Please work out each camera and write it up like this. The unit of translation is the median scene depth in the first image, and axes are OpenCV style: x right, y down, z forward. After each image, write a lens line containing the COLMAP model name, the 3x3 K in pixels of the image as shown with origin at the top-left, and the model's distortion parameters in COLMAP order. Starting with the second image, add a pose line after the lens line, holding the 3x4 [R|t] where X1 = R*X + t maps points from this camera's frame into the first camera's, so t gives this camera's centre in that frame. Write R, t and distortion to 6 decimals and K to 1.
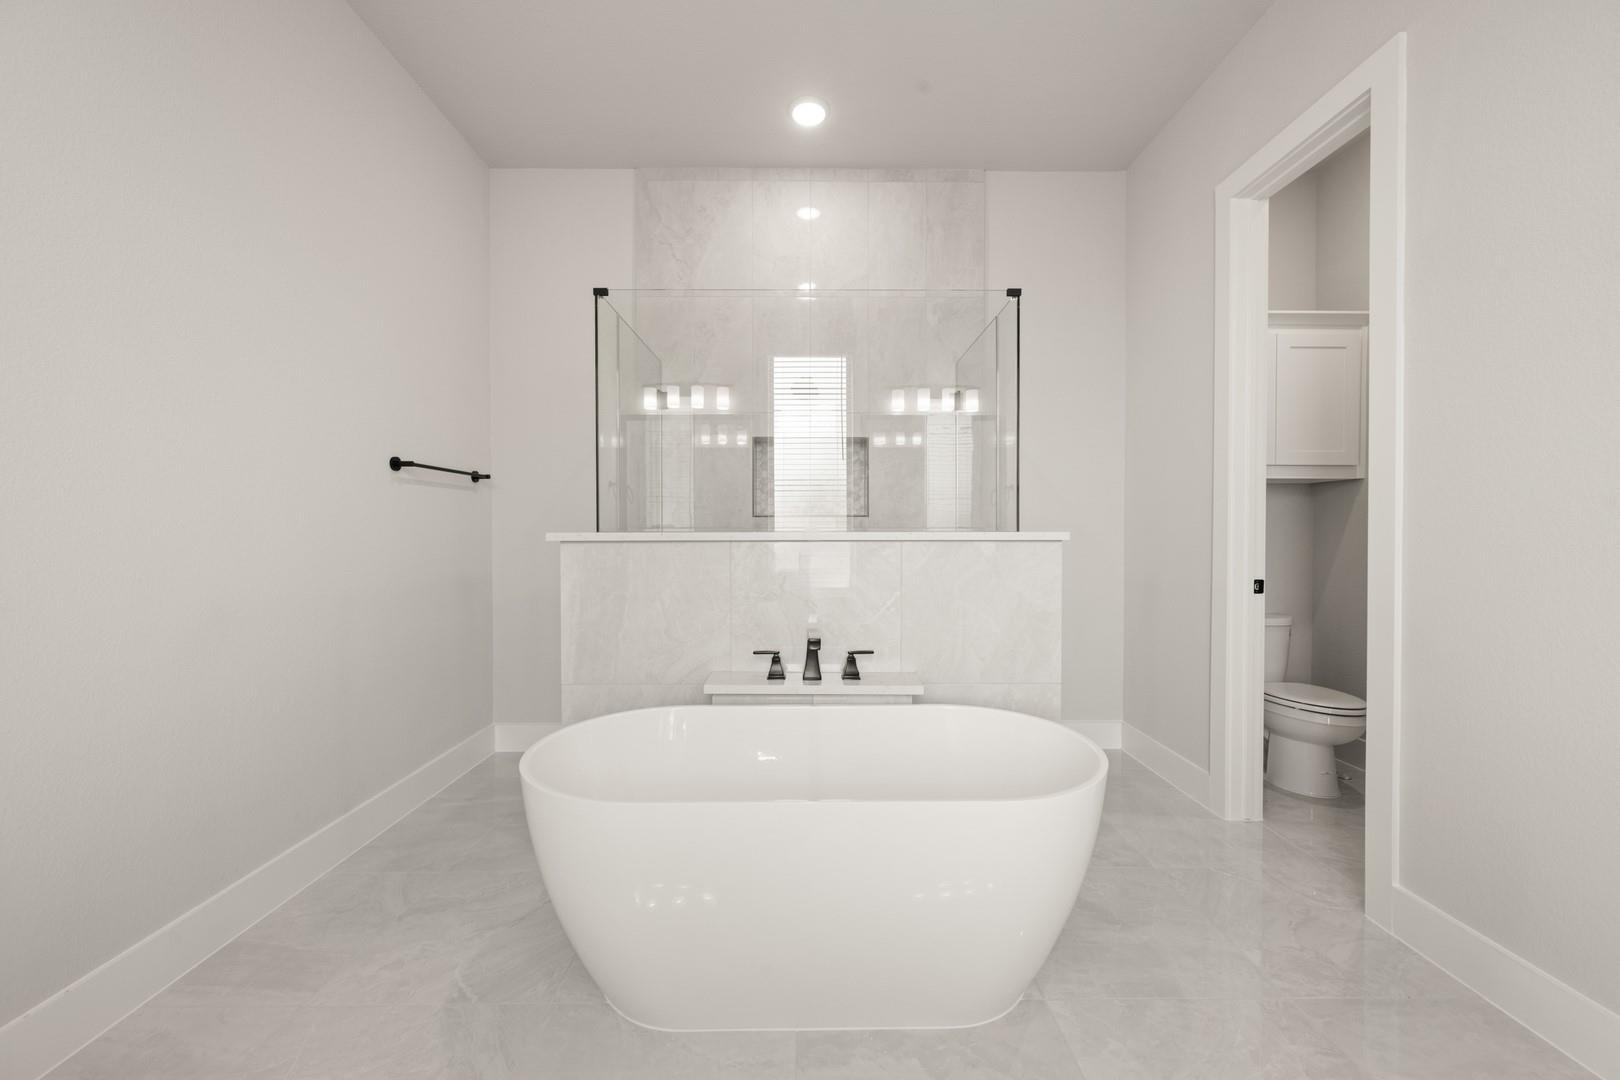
lens RADIAL K [[625.6, 0, 811.2], [0, 625.6, 543.0], [0, 0, 1]] dist [-0.000291, -0.000045]
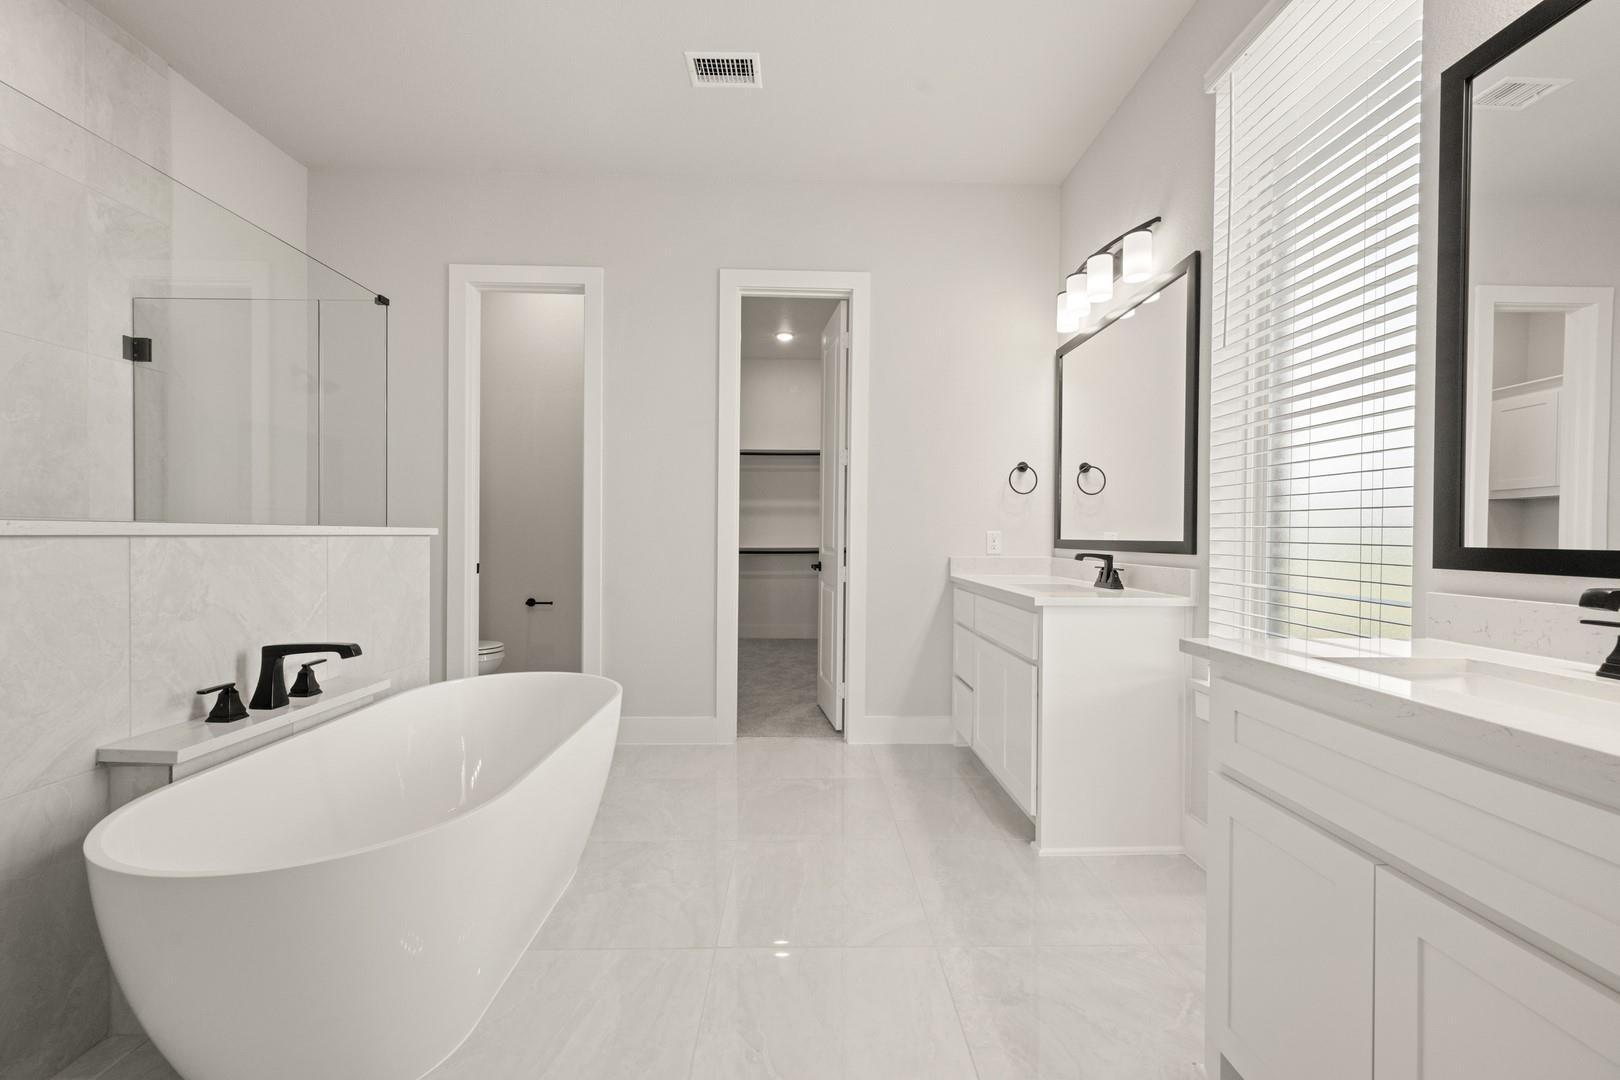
lens RADIAL K [[625.6, 0, 815.6], [0, 625.6, 538.3], [0, 0, 1]] dist [-0.000291, -0.000045]
pose [[-0.014247, -0.005937, 0.999881, -0.781533], [0.005895, 0.999964, 0.006022, -0.000962], [-0.999881, 0.005980, -0.014211, 0.298454]]
